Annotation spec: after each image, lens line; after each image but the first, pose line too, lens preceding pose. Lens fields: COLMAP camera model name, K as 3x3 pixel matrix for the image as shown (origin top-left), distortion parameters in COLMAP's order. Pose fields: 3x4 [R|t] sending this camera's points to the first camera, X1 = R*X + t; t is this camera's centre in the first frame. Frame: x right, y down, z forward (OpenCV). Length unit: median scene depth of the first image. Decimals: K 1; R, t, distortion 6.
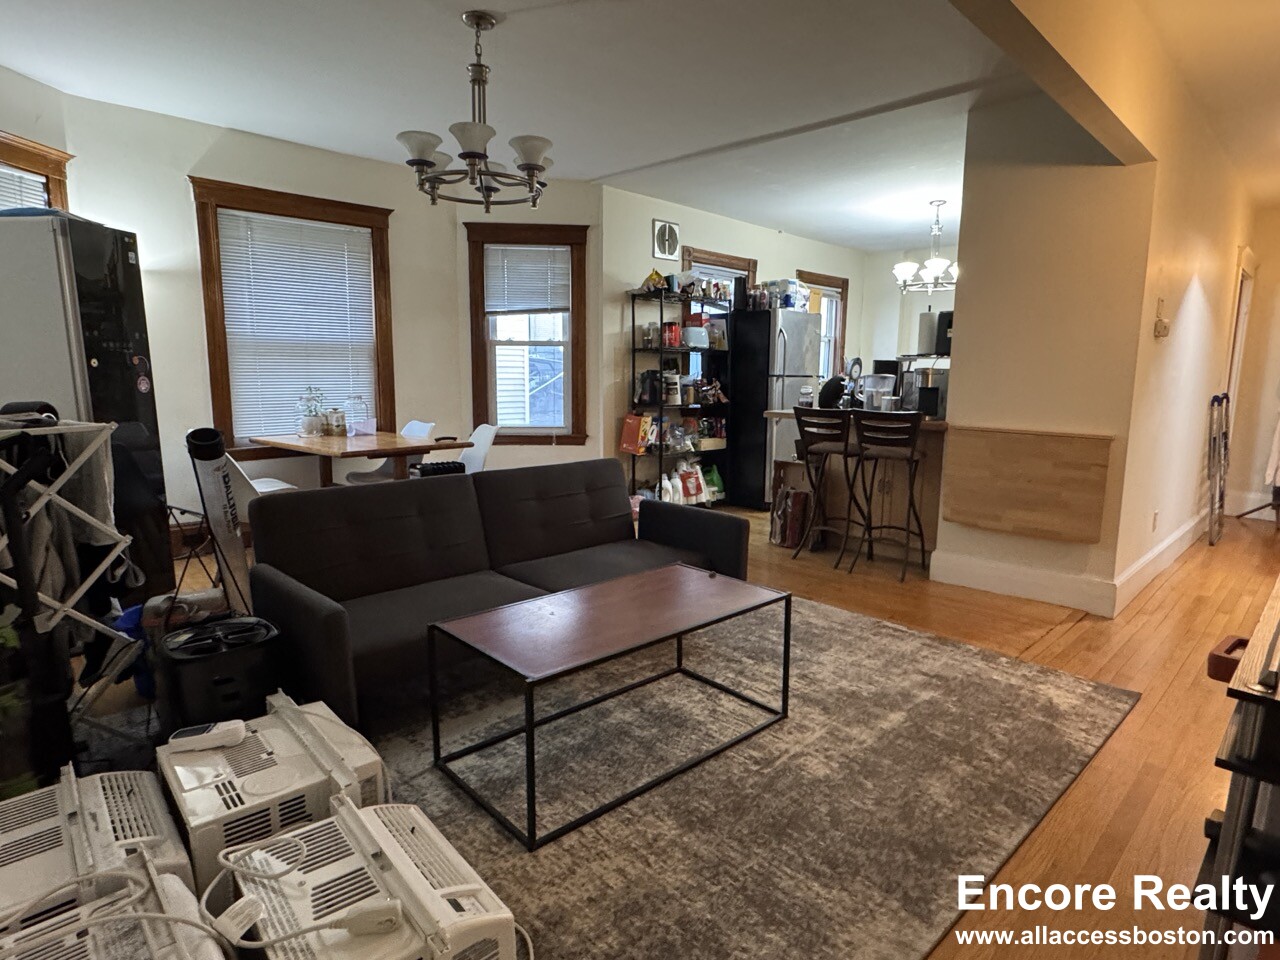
lens RADIAL K [[702.1, 0, 629.4], [0, 702.1, 471.3], [0, 0, 1]] dist [-0.002999, 0.000553]
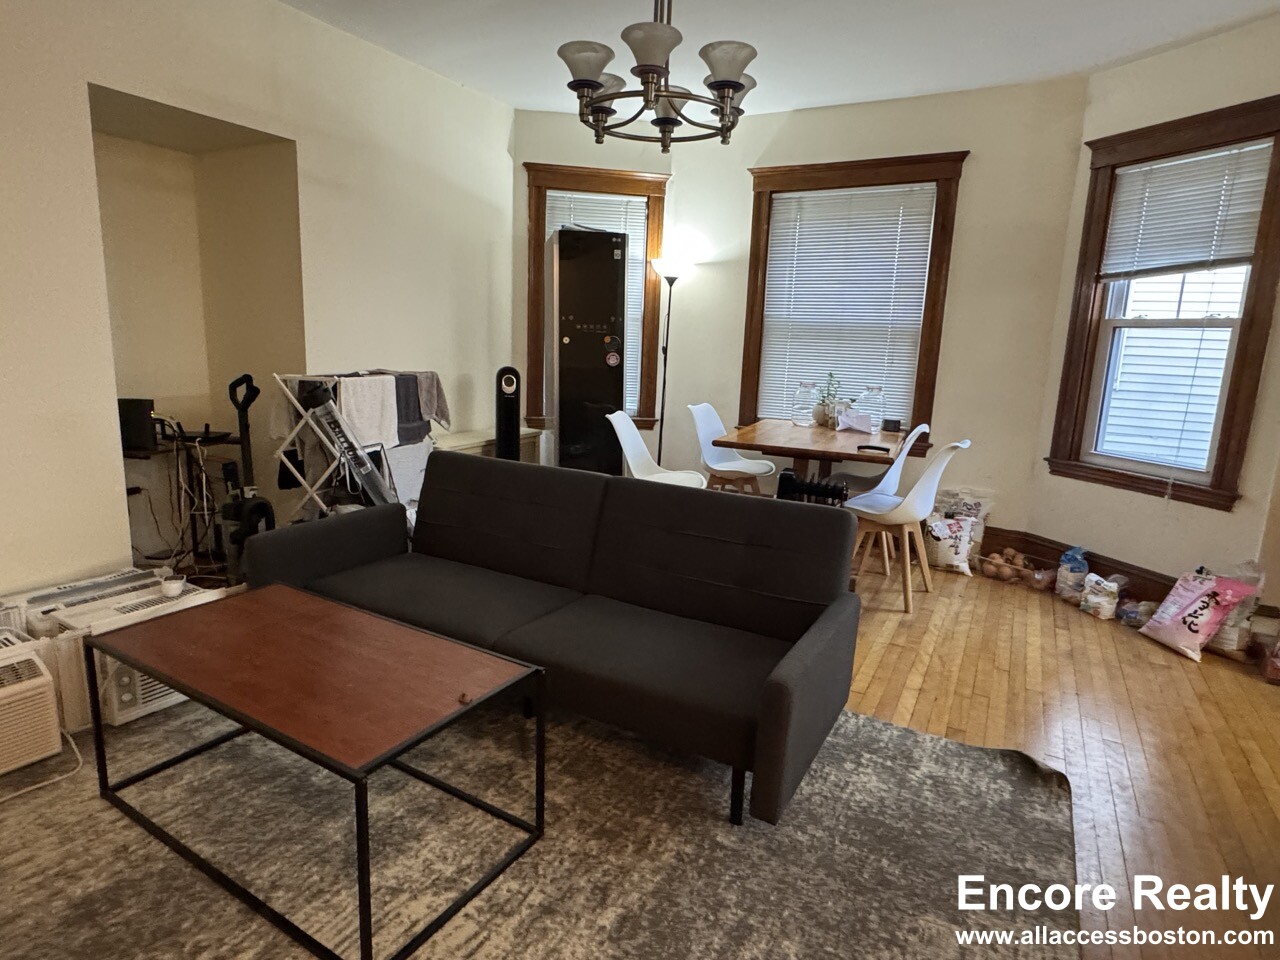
lens RADIAL K [[702.1, 0, 629.4], [0, 702.1, 471.3], [0, 0, 1]] dist [-0.002999, 0.000553]
pose [[0.309413, 0.181883, -0.933372, 0.379480], [-0.169690, 0.976344, 0.134005, -0.080385], [0.935665, 0.116921, 0.332957, 0.505023]]
